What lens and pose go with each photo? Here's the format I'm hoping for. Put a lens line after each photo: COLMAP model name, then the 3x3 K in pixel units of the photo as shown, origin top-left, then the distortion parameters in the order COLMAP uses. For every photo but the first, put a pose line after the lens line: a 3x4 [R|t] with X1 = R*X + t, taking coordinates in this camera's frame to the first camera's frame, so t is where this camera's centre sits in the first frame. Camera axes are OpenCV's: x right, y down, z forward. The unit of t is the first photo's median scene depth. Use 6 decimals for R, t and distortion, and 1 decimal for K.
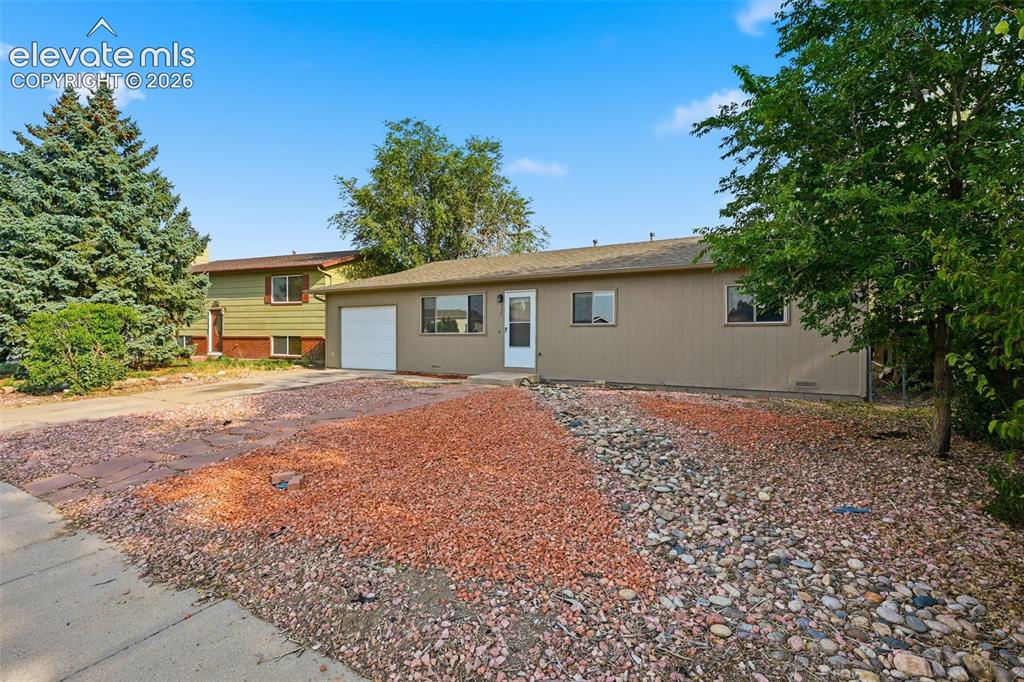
lens RADIAL K [[456.9, 0, 512.0], [0, 456.9, 341.0], [0, 0, 1]] dist [0.000333, -0.000025]
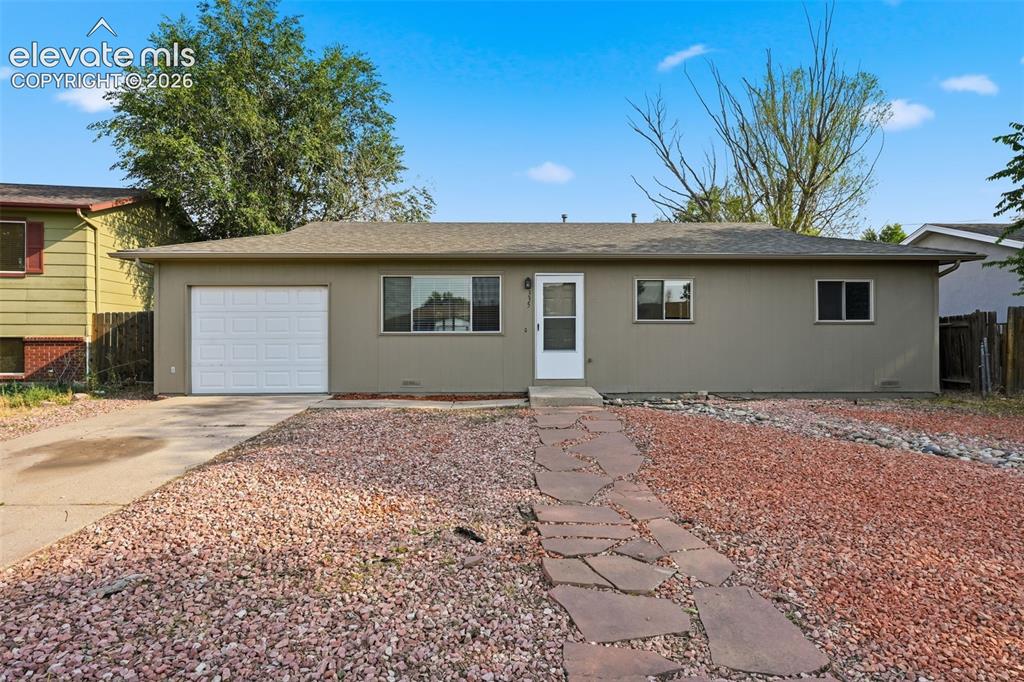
lens RADIAL K [[559.0, 0, 510.7], [0, 559.0, 332.7], [0, 0, 1]] dist [-0.000493, -0.000607]
pose [[0.862574, -0.001563, 0.505928, -0.431132], [0.008577, 0.999897, -0.011534, -0.005375], [-0.505858, 0.014289, 0.862498, 0.230256]]
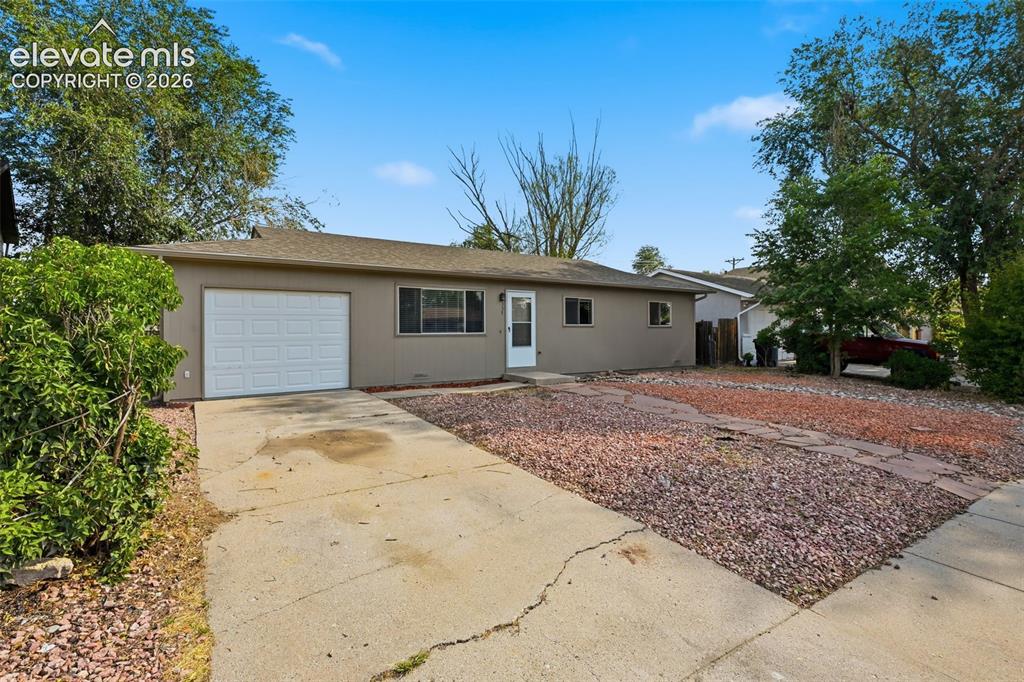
lens RADIAL K [[483.7, 0, 510.1], [0, 483.7, 334.4], [0, 0, 1]] dist [-0.000539, -0.000880]
pose [[0.453164, -0.005978, 0.891407, -0.812786], [0.018412, 0.999827, -0.002655, -0.009911], [-0.891237, 0.017615, 0.453195, 0.461571]]
